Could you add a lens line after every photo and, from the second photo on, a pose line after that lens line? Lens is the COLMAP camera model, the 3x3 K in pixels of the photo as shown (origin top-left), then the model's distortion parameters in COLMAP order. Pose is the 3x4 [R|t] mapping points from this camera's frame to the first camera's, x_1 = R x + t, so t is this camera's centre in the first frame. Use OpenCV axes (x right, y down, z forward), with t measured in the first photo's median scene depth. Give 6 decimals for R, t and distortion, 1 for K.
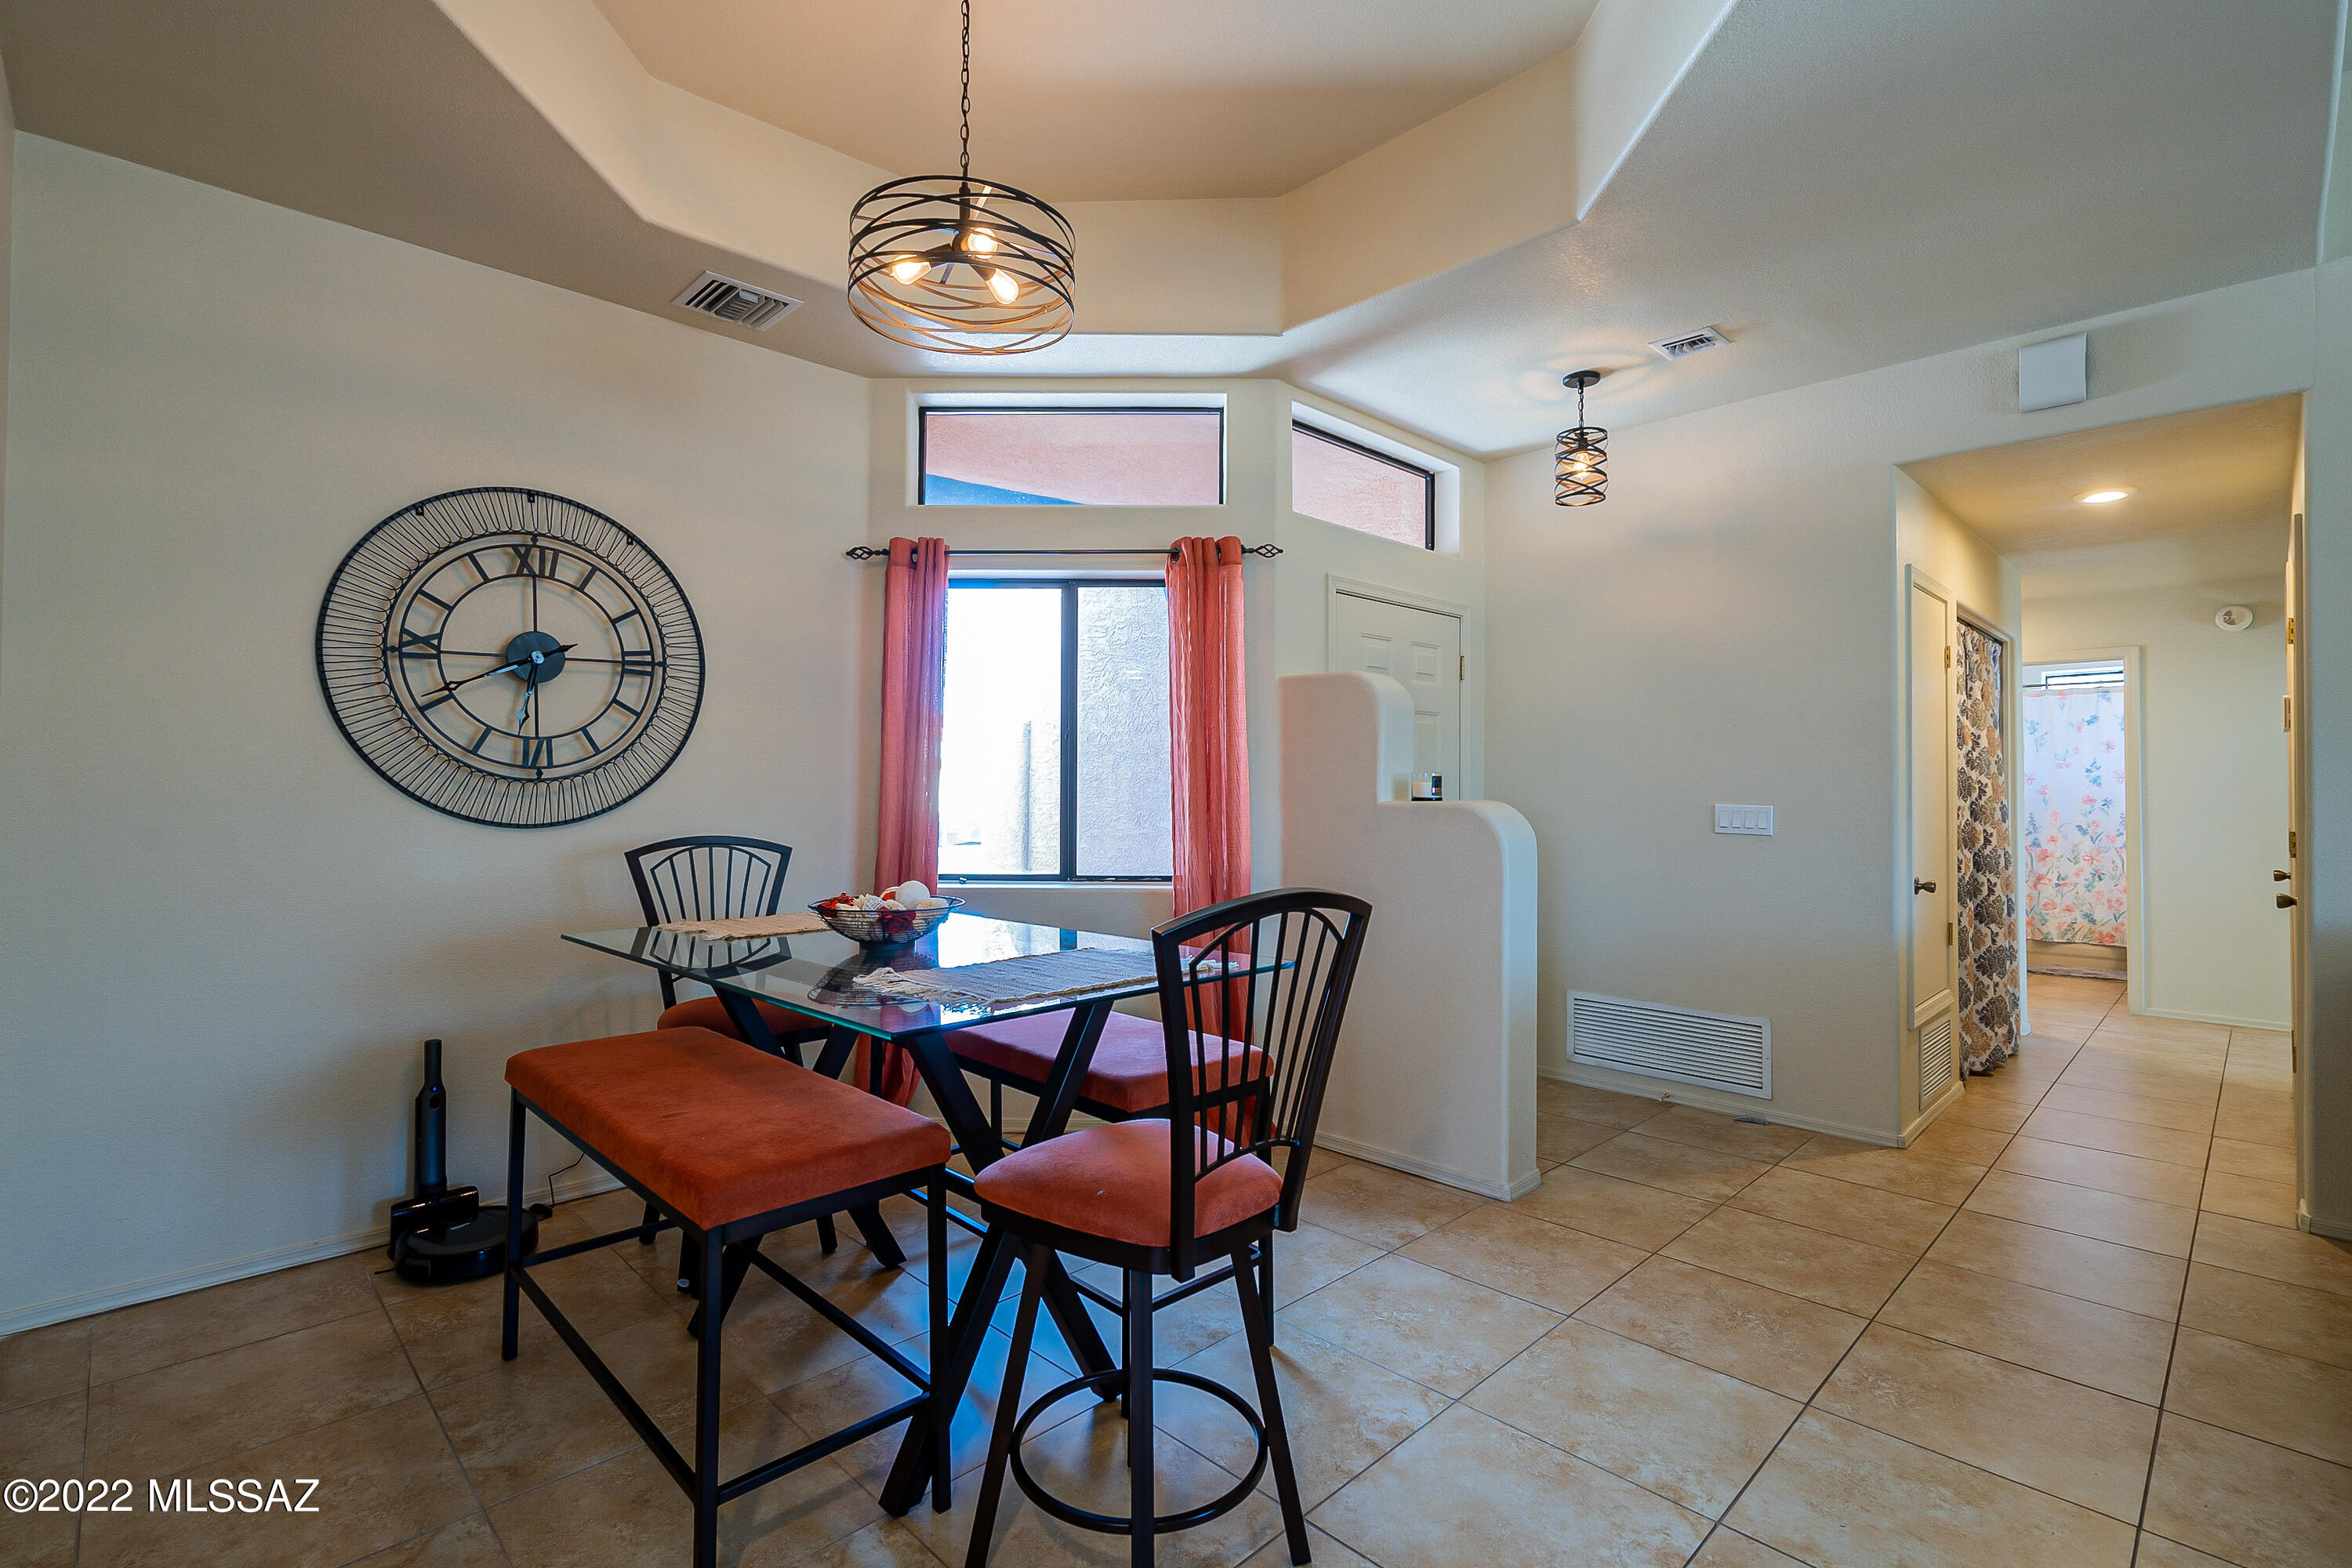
lens RADIAL K [[1066.0, 0, 1173.6], [0, 1066.0, 785.2], [0, 0, 1]] dist [-0.002200, 0.001046]
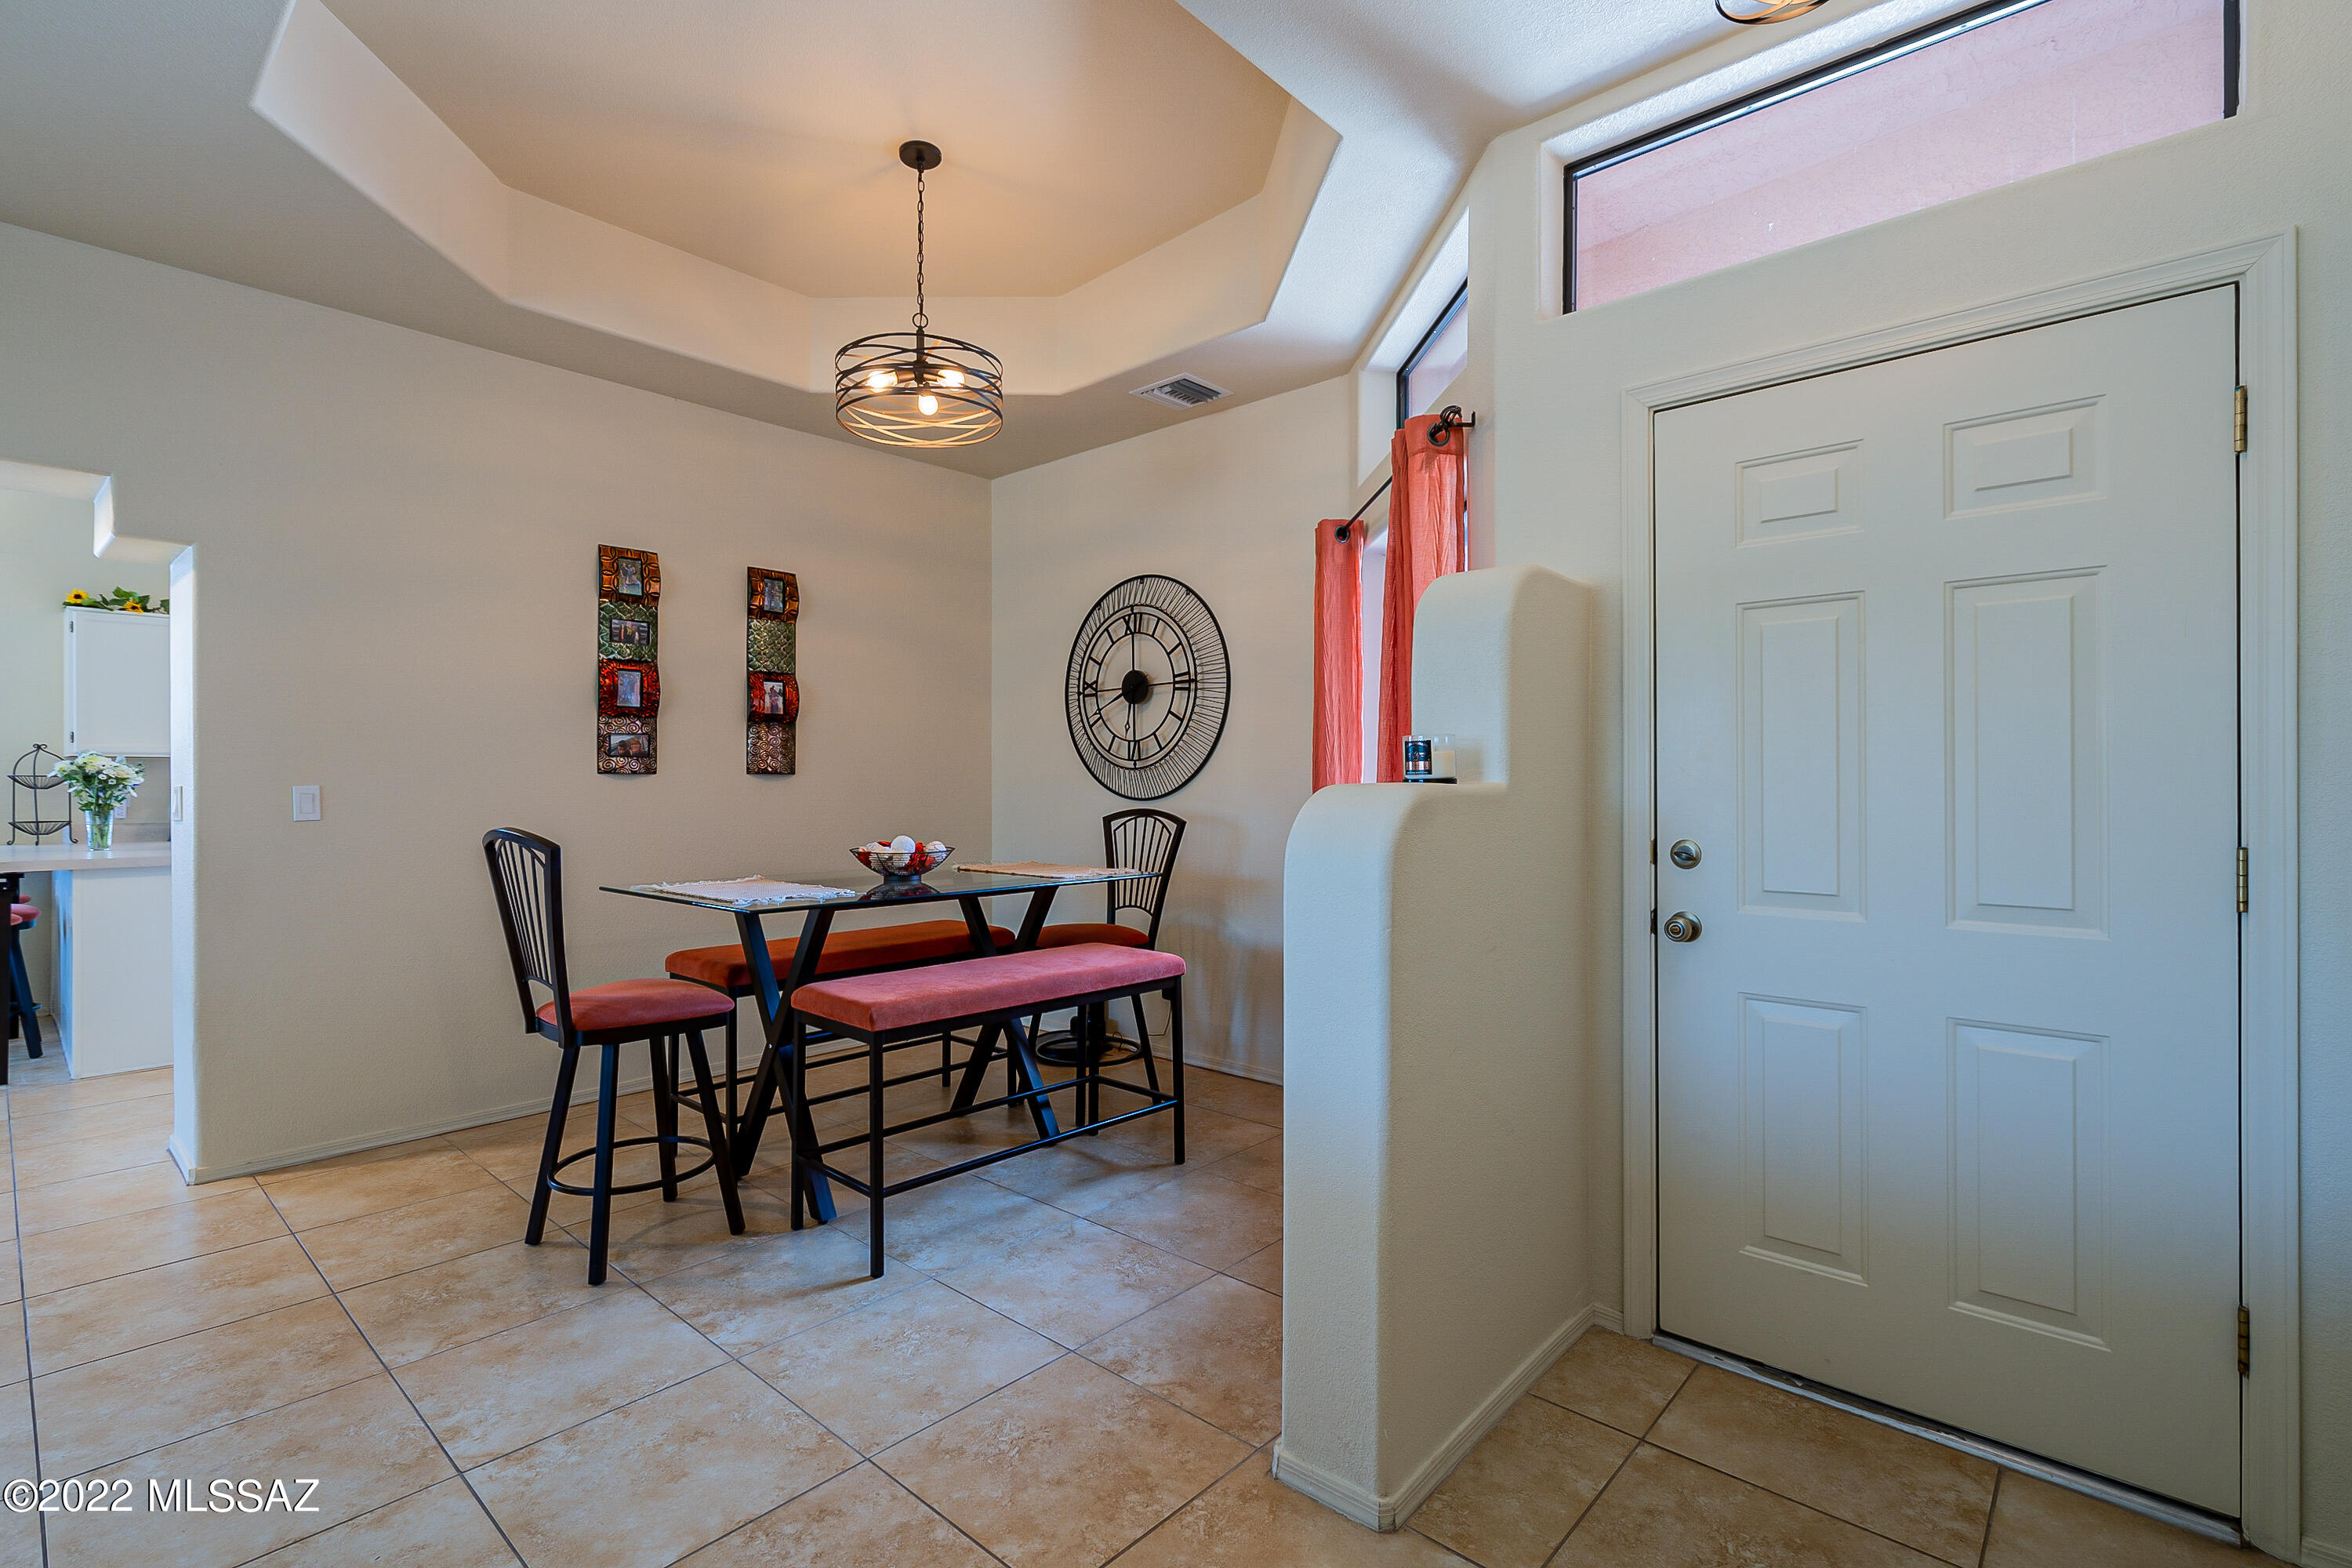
lens RADIAL K [[1089.6, 0, 1169.6], [0, 1089.6, 776.3], [0, 0, 1]] dist [0.011875, -0.000130]
pose [[0.058282, -0.001390, -0.998299, 0.977828], [0.010805, 0.999941, -0.000762, 0.009044], [0.998242, -0.010743, 0.058294, 0.982342]]
